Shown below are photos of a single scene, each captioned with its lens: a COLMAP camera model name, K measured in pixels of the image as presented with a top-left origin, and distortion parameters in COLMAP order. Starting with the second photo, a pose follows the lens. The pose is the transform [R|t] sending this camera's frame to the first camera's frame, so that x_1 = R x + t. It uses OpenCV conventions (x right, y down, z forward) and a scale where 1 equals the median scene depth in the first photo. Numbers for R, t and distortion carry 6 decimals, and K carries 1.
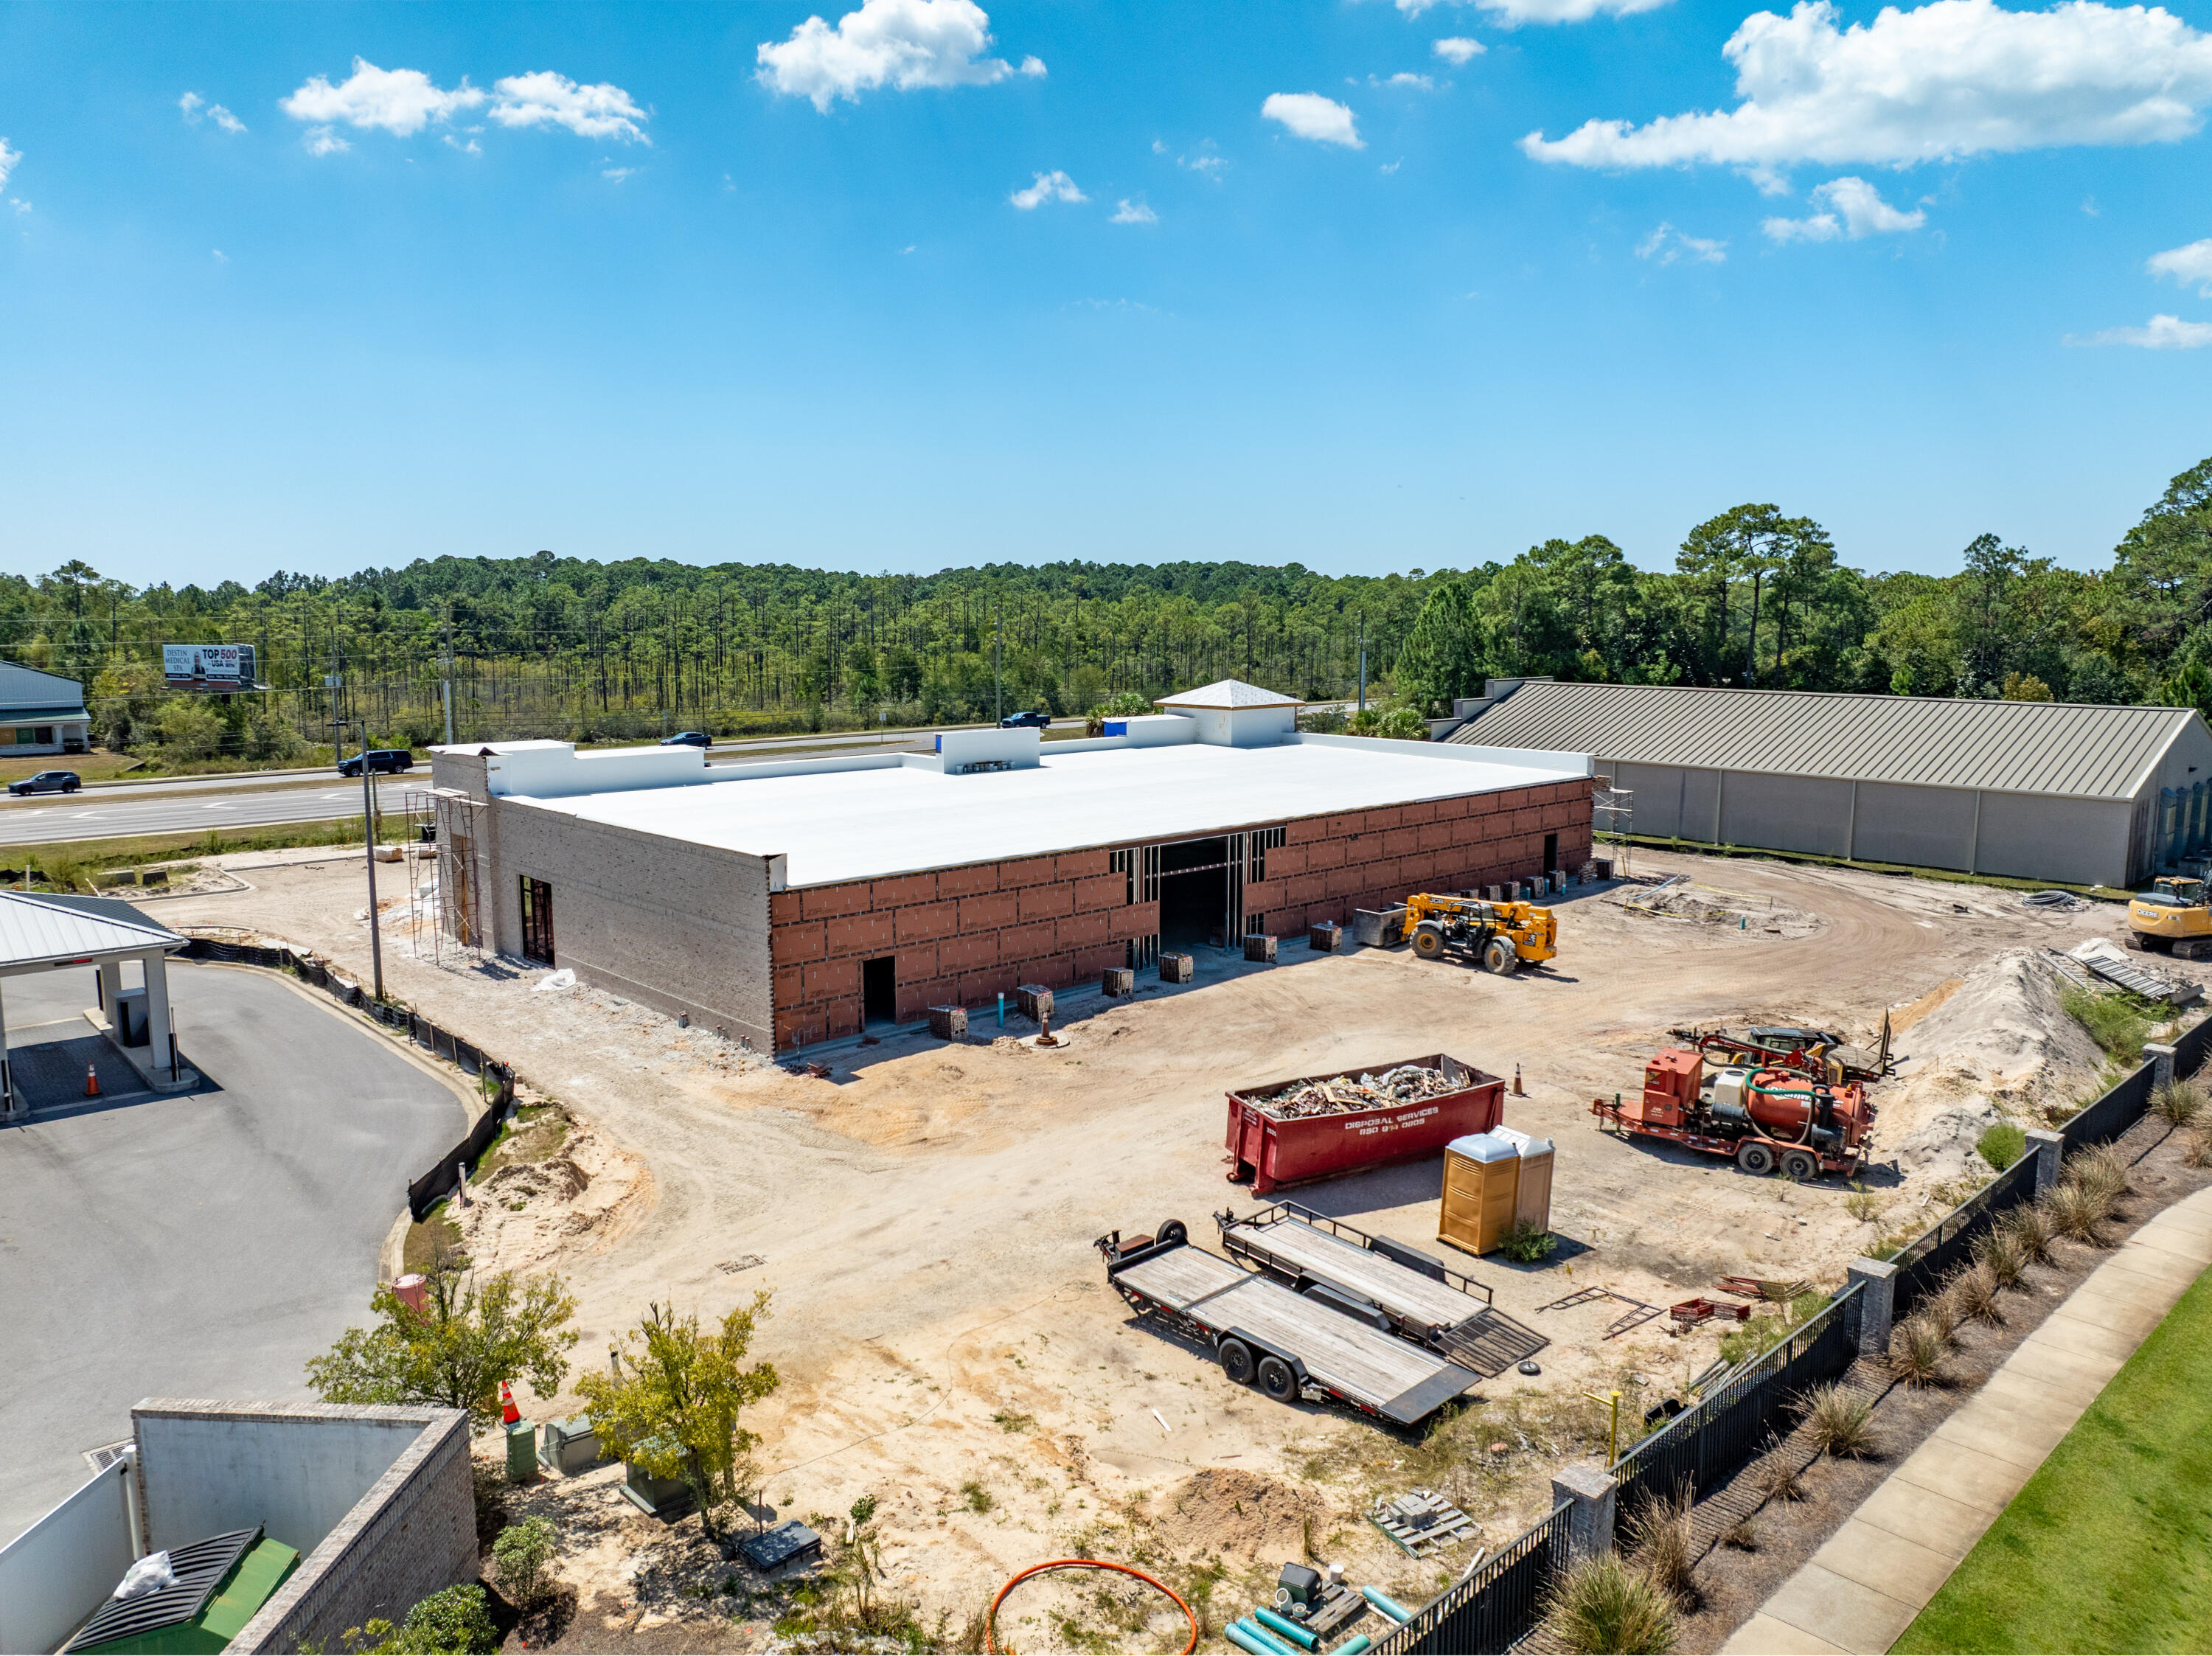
lens RADIAL K [[1564.9, 0, 1102.9], [0, 1564.9, 798.4], [0, 0, 1]] dist [-0.040236, -0.000892]
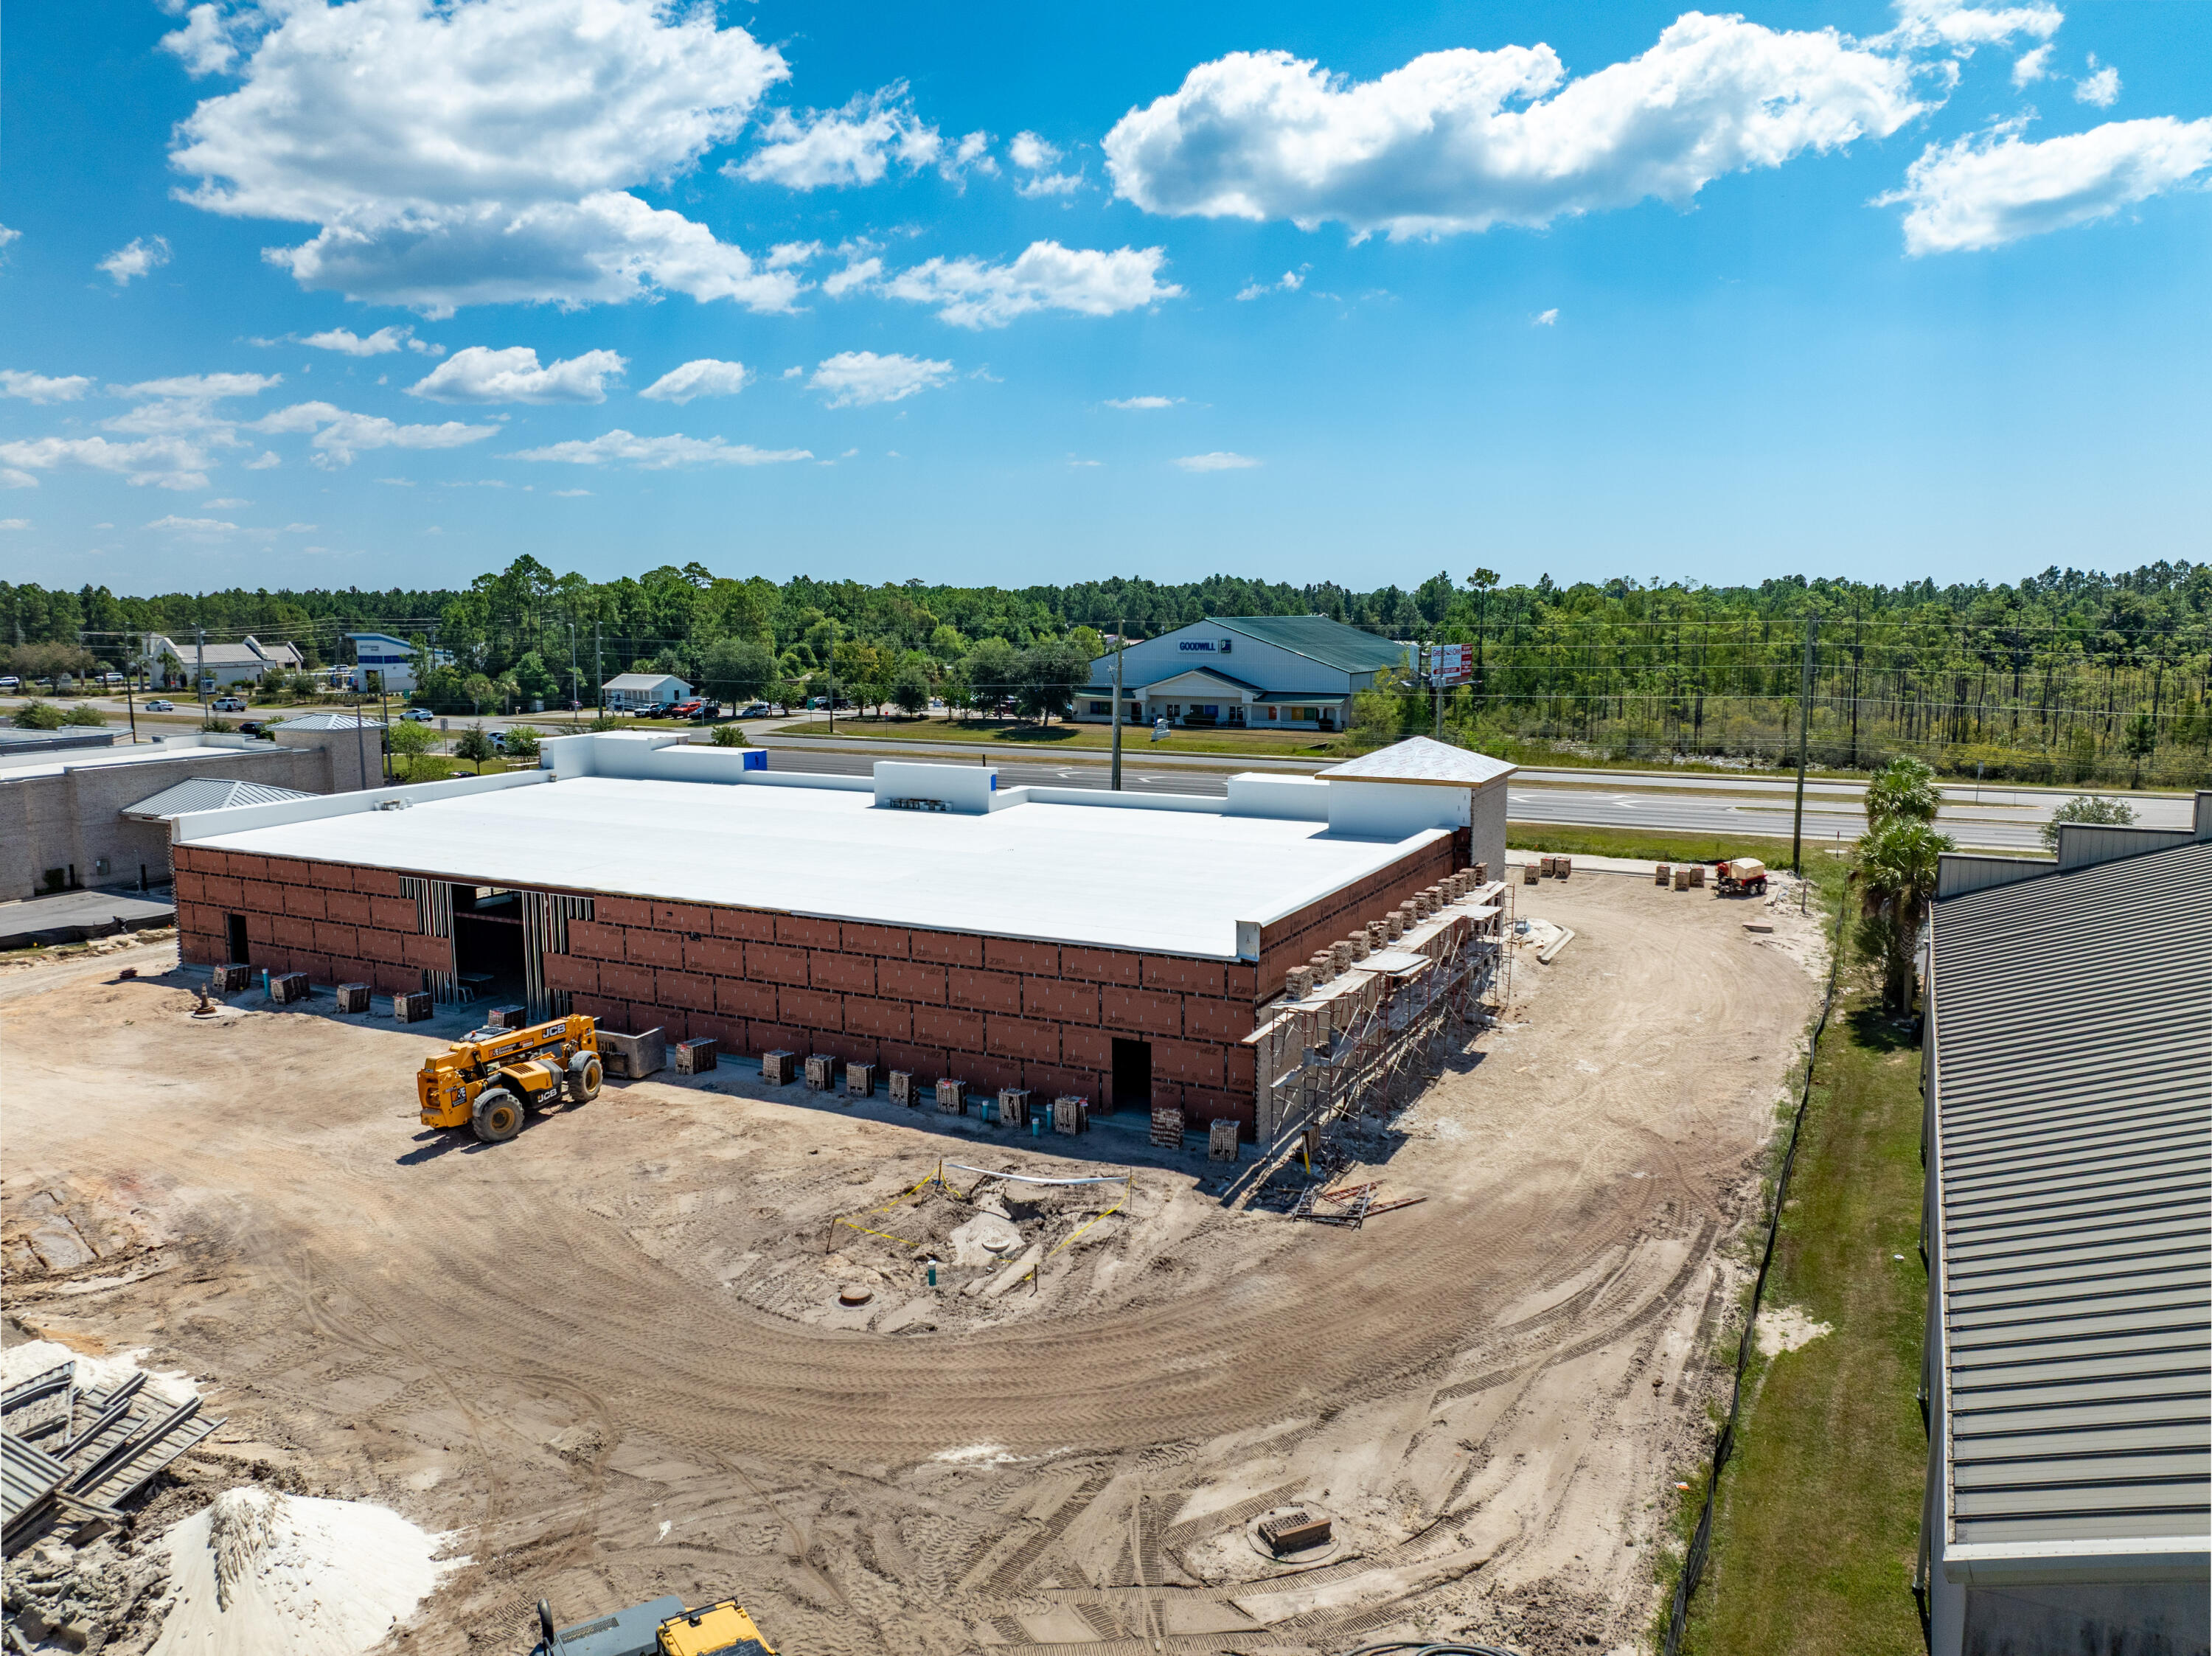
lens RADIAL K [[1558.3, 0, 1106.0], [0, 1558.3, 828.0], [0, 0, 1]] dist [-0.038783, 0.005479]
pose [[0.330180, 0.130434, -0.934863, 0.773476], [-0.107794, 0.989138, 0.099936, -0.104257], [0.937743, 0.067776, 0.340653, 0.767330]]
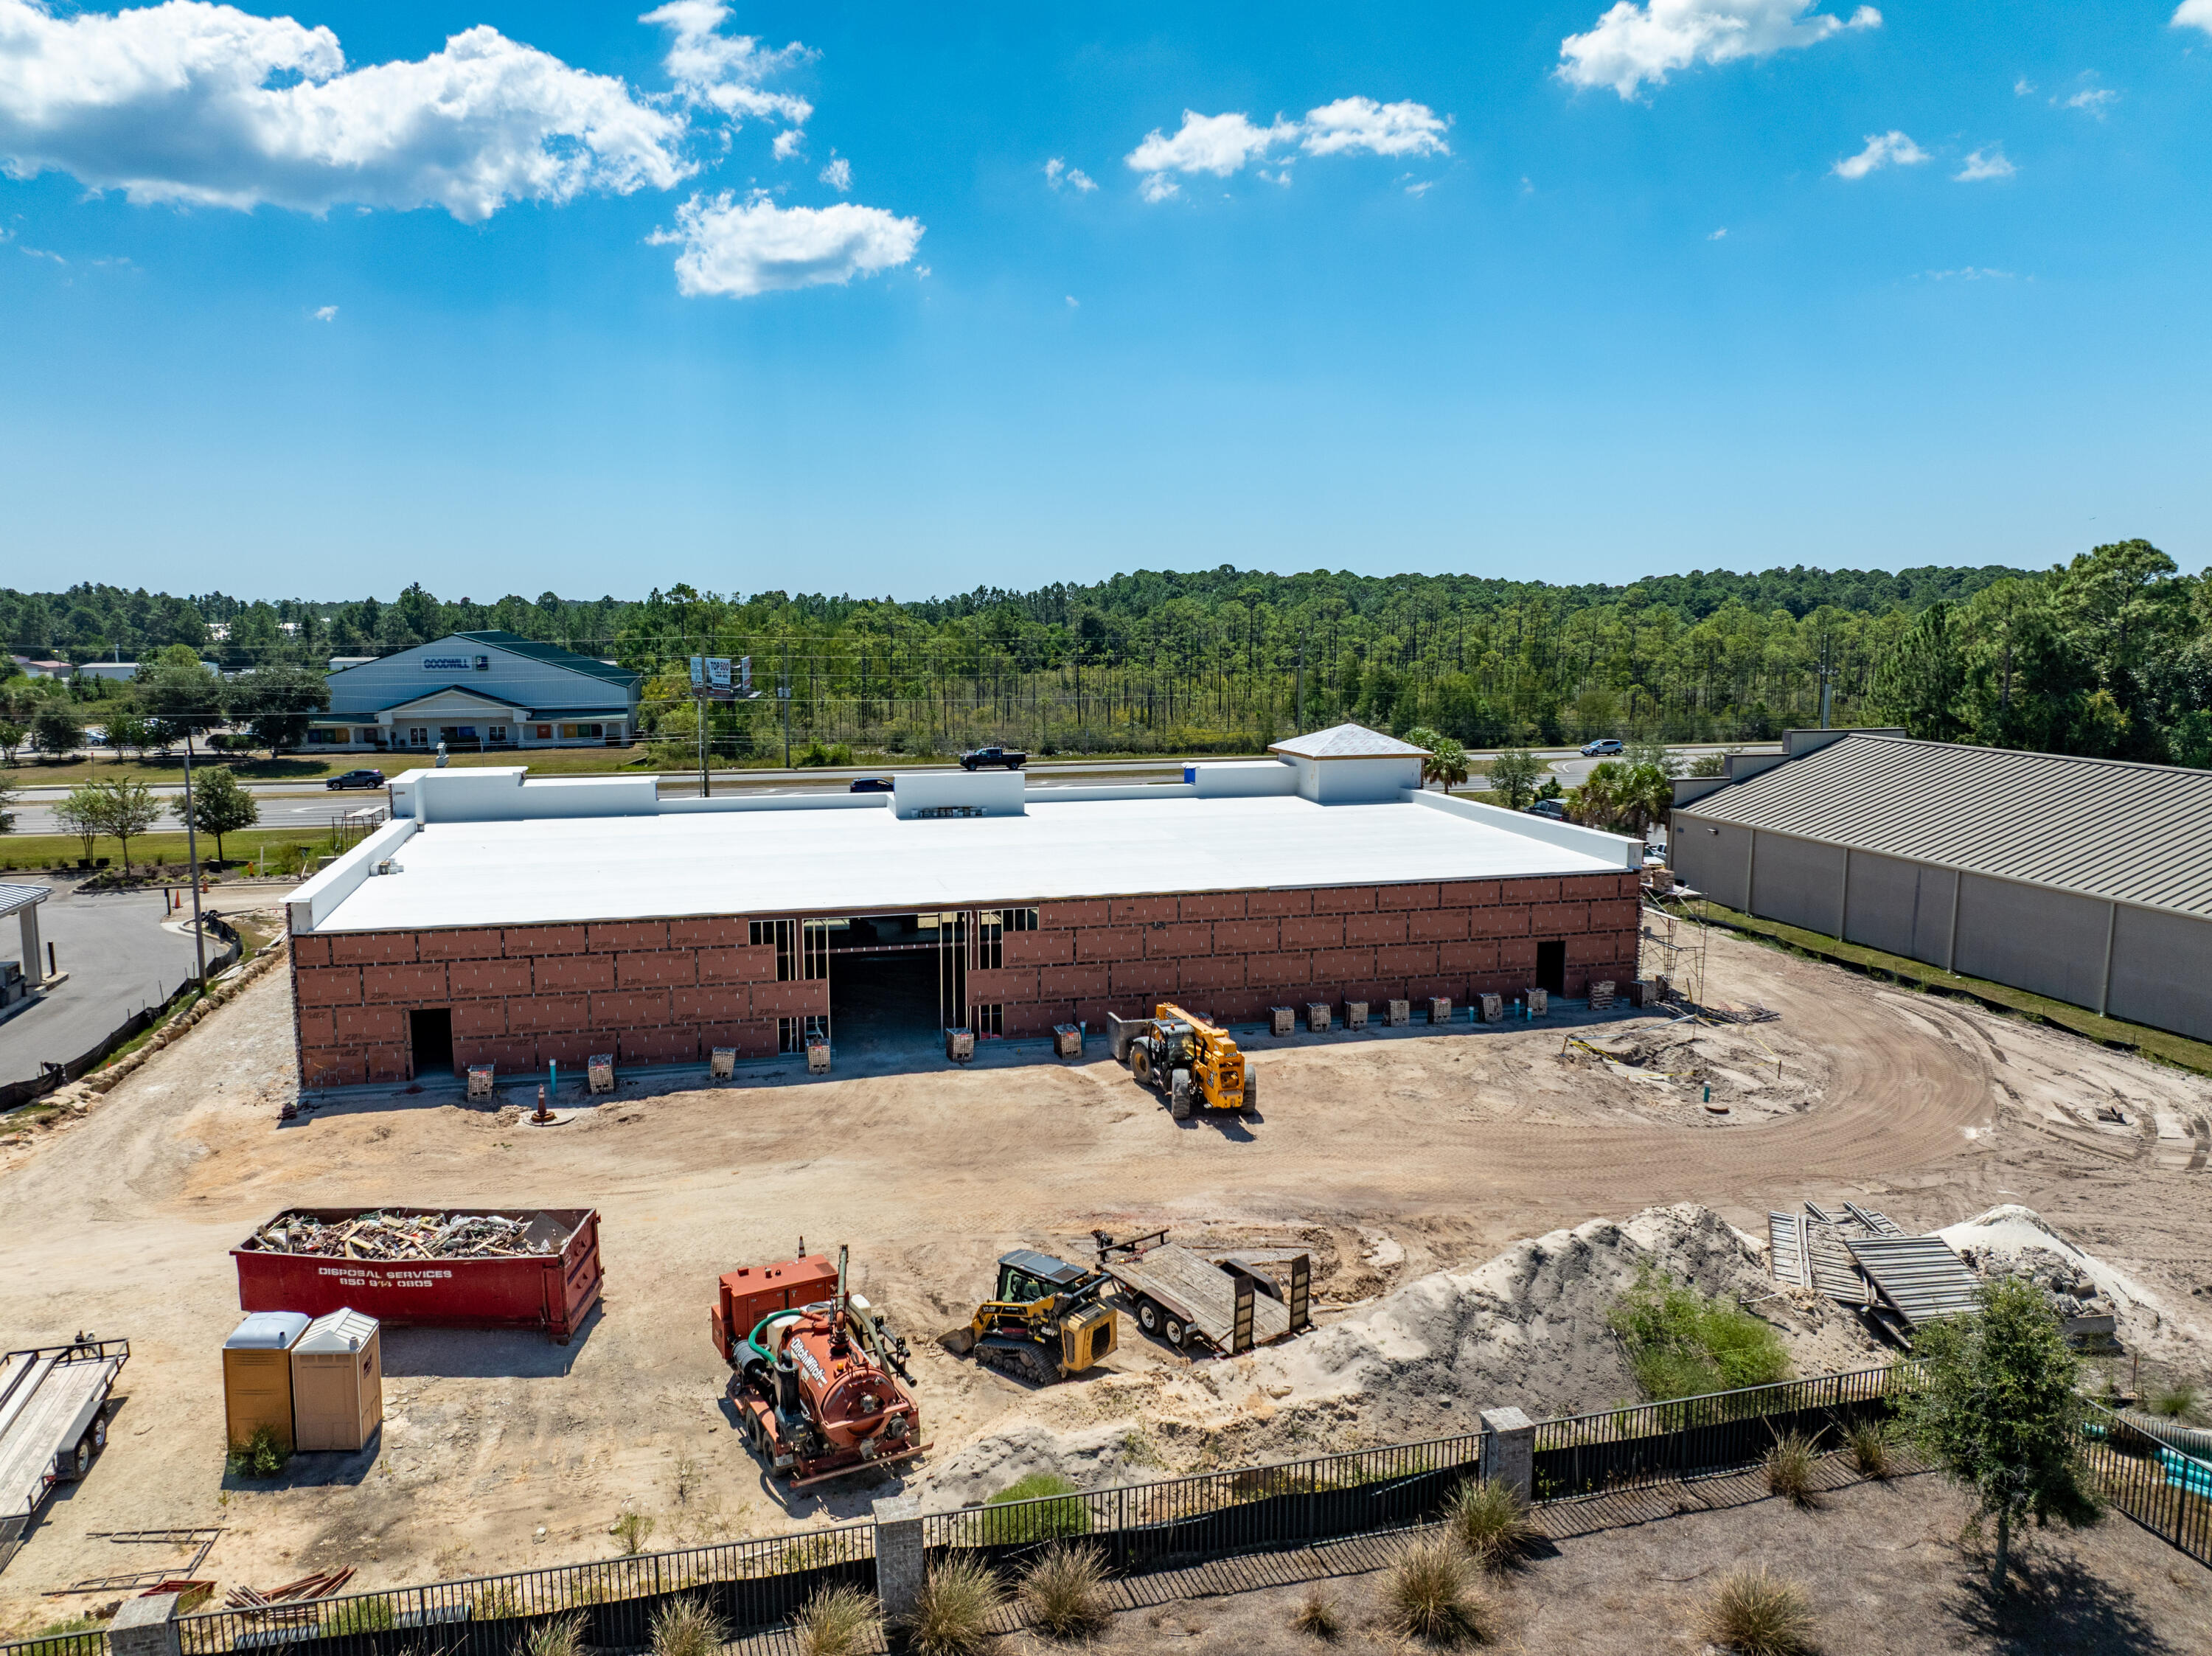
lens RADIAL K [[1559.5, 0, 1106.0], [0, 1559.5, 828.0], [0, 0, 1]] dist [-0.043433, 0.008320]
pose [[0.881487, 0.063002, -0.467986, 0.435026], [-0.055838, 0.998013, 0.029181, -0.042012], [0.468895, 0.000408, 0.883254, 0.203394]]
